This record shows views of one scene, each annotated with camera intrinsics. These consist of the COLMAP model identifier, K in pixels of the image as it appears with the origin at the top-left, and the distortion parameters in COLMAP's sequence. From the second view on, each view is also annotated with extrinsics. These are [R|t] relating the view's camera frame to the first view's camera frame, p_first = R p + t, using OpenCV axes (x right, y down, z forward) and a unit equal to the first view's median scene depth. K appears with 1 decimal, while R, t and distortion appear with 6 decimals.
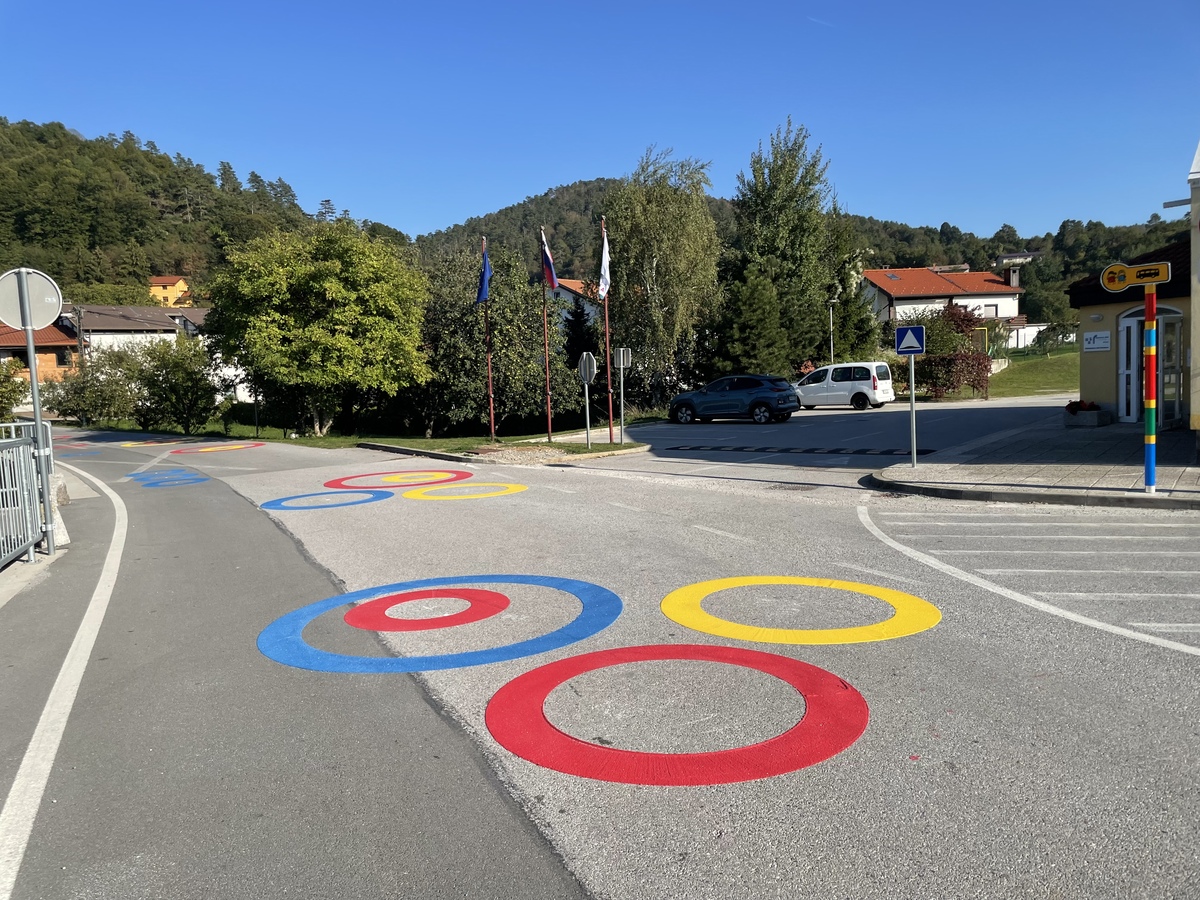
lens RADIAL K [[904.5, 0, 598.1], [0, 904.5, 450.0], [0, 0, 1]] dist [0.083563, -0.118313]
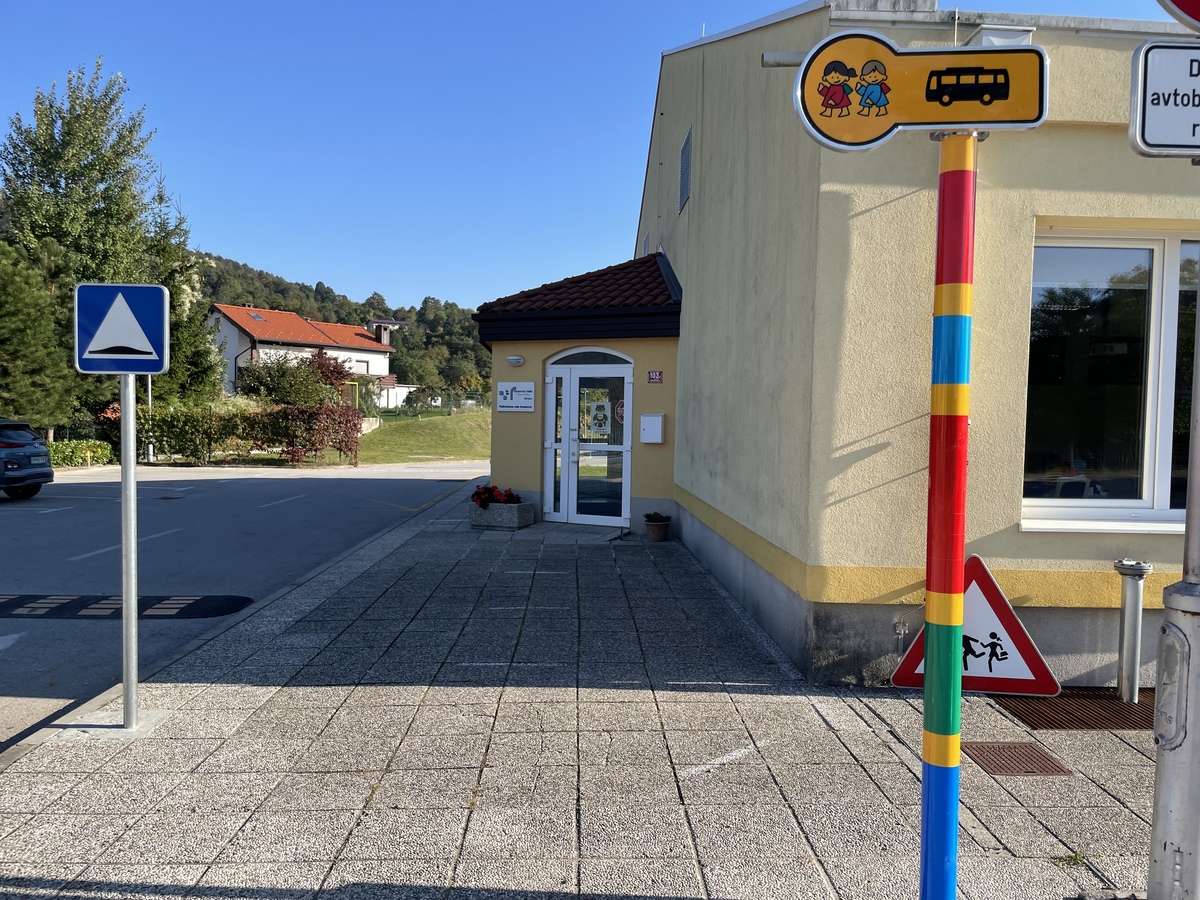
lens RADIAL K [[904.5, 0, 598.1], [0, 904.5, 450.0], [0, 0, 1]] dist [0.083563, -0.118313]
pose [[0.788999, 0.039634, 0.613114, 0.047651], [-0.003265, 0.998174, -0.060323, -0.010117], [-0.614385, 0.045593, 0.787688, 0.111354]]
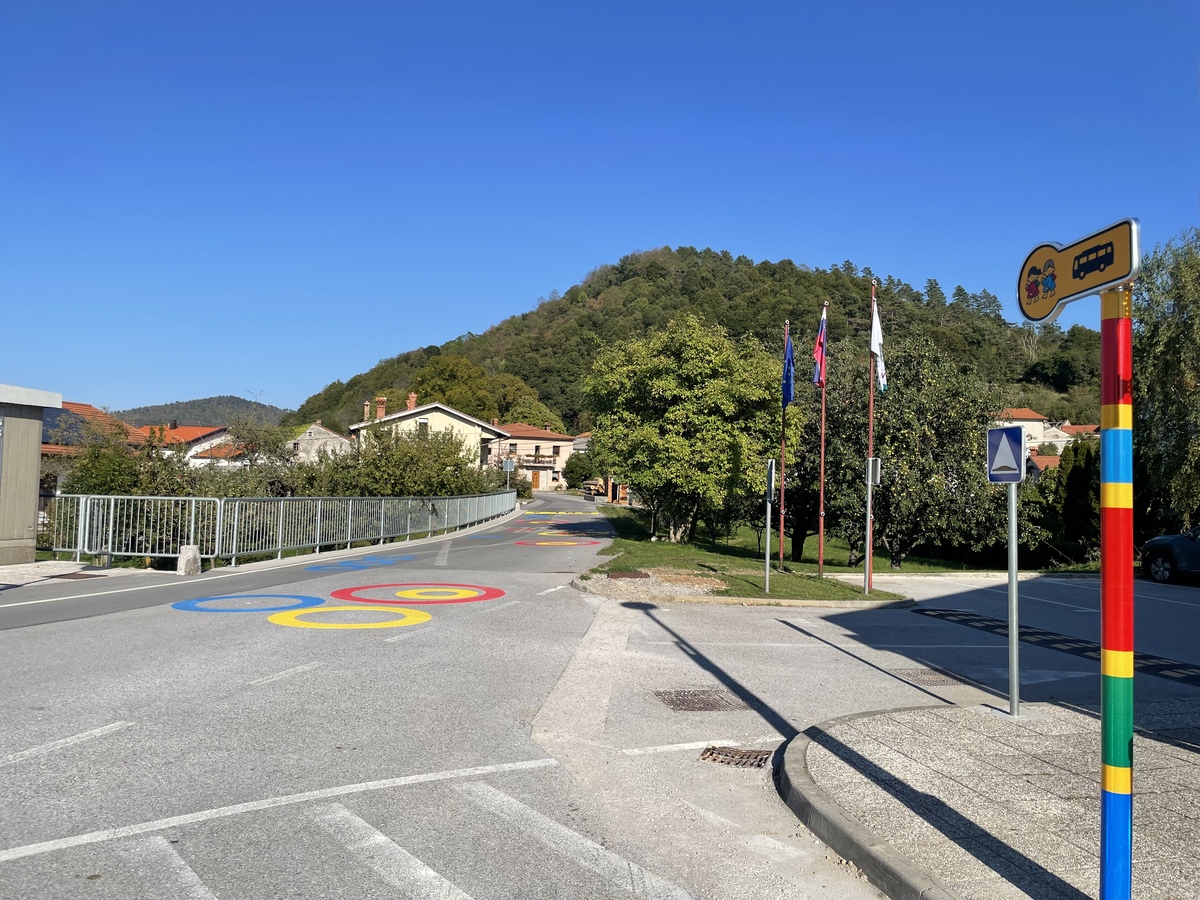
lens RADIAL K [[903.1, 0, 611.0], [0, 903.1, 447.6], [0, 0, 1]] dist [0.095929, -0.138658]
pose [[0.744026, 0.033057, -0.667333, 0.088567], [-0.114220, 0.990366, -0.078288, -0.010183], [0.658315, 0.134472, 0.740634, 0.082968]]
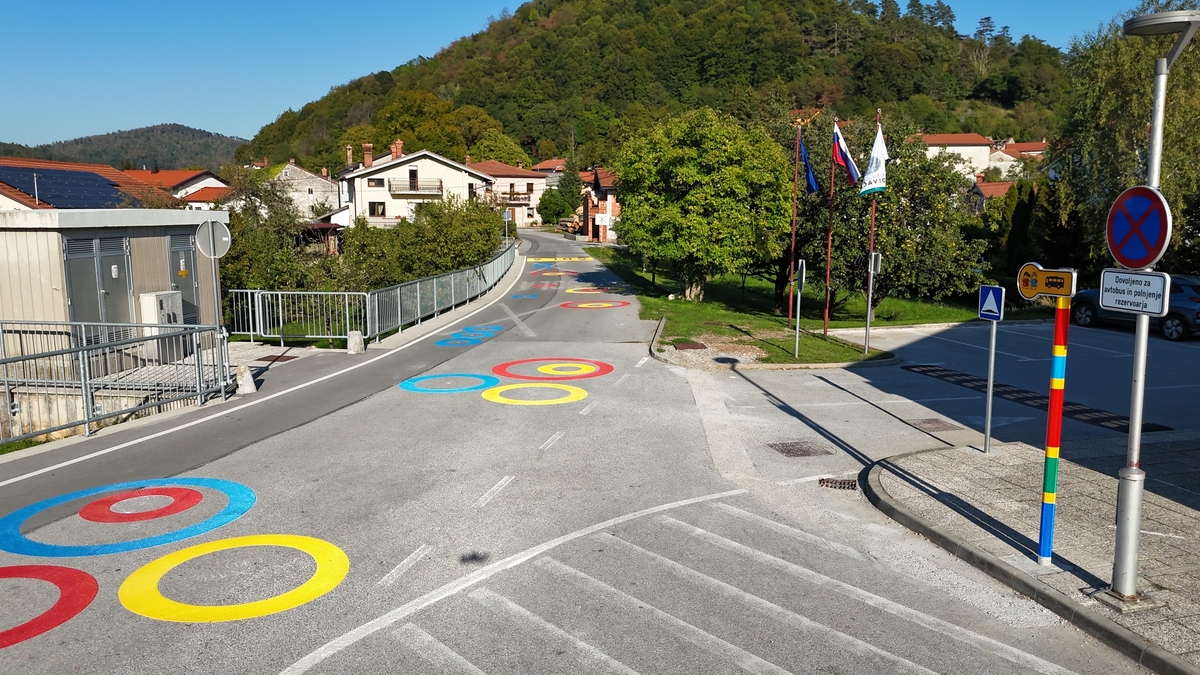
lens RADIAL K [[882.8, 0, 596.6], [0, 882.8, 341.4], [0, 0, 1]] dist [0.086551, -0.107792]
pose [[0.769757, 0.138005, -0.623241, 0.099172], [-0.088625, 0.990000, 0.109757, -0.024507], [0.632155, -0.029251, 0.774290, 0.023798]]
